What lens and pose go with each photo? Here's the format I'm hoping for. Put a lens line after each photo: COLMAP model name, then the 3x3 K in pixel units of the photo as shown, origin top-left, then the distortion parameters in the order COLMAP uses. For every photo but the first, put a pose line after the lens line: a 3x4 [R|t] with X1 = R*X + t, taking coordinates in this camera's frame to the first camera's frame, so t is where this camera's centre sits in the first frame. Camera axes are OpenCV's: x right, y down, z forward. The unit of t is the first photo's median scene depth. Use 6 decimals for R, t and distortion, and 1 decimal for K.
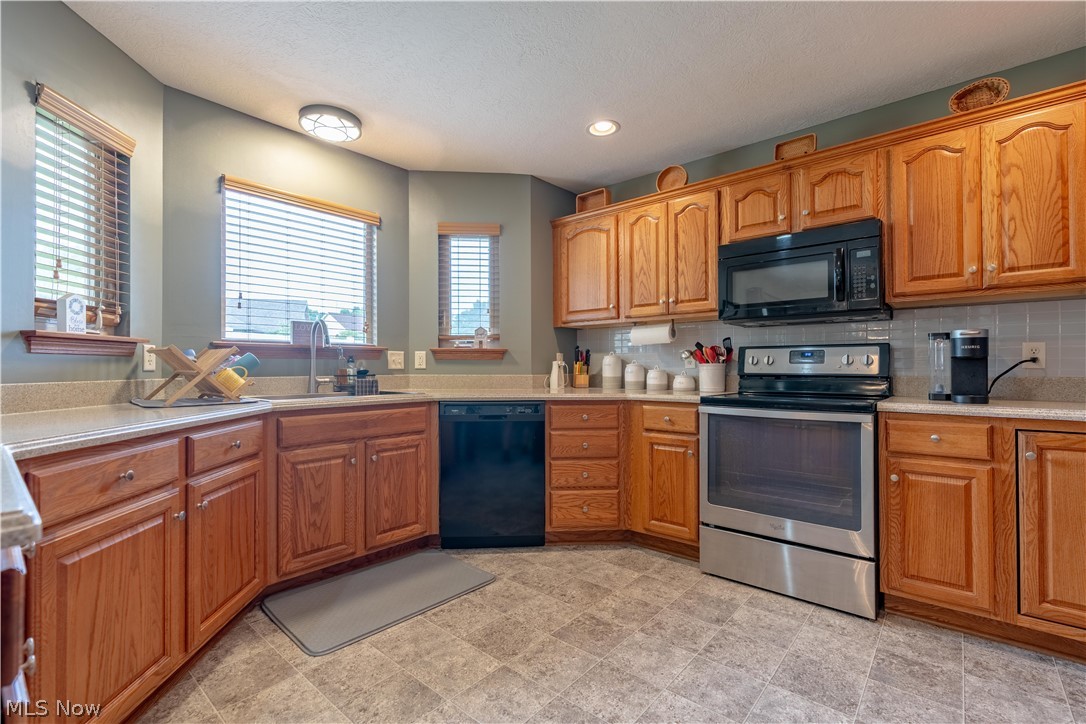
lens RADIAL K [[488.4, 0, 551.7], [0, 488.4, 360.2], [0, 0, 1]] dist [0.003012, 0.001362]
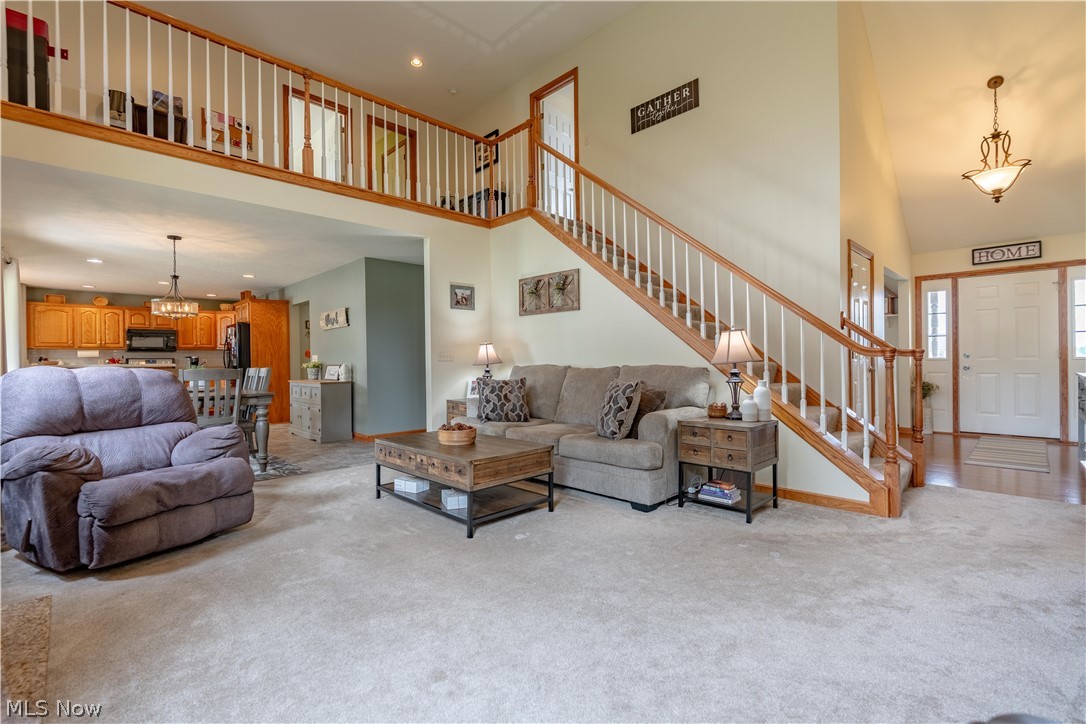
lens RADIAL K [[488.4, 0, 540.2], [0, 488.4, 358.2], [0, 0, 1]] dist [0.003012, 0.001362]
pose [[0.089582, 0.007307, 0.995953, -2.822554], [-0.001837, 0.999973, -0.007171, -0.012771], [-0.995978, -0.001187, 0.089593, -2.185883]]
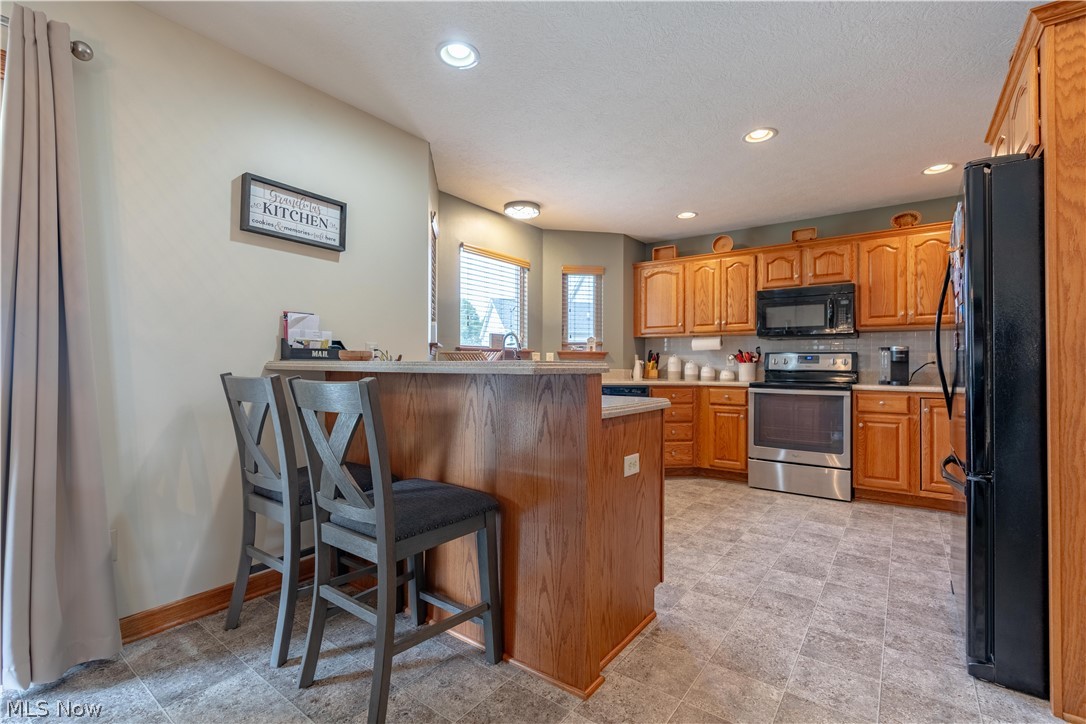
lens RADIAL K [[488.4, 0, 545.3], [0, 488.4, 365.2], [0, 0, 1]] dist [0.003012, 0.001362]
pose [[0.996222, 0.007595, 0.086507, -0.522860], [-0.008908, 0.999851, 0.014802, -0.003642], [-0.086381, -0.015516, 0.996141, -0.594390]]
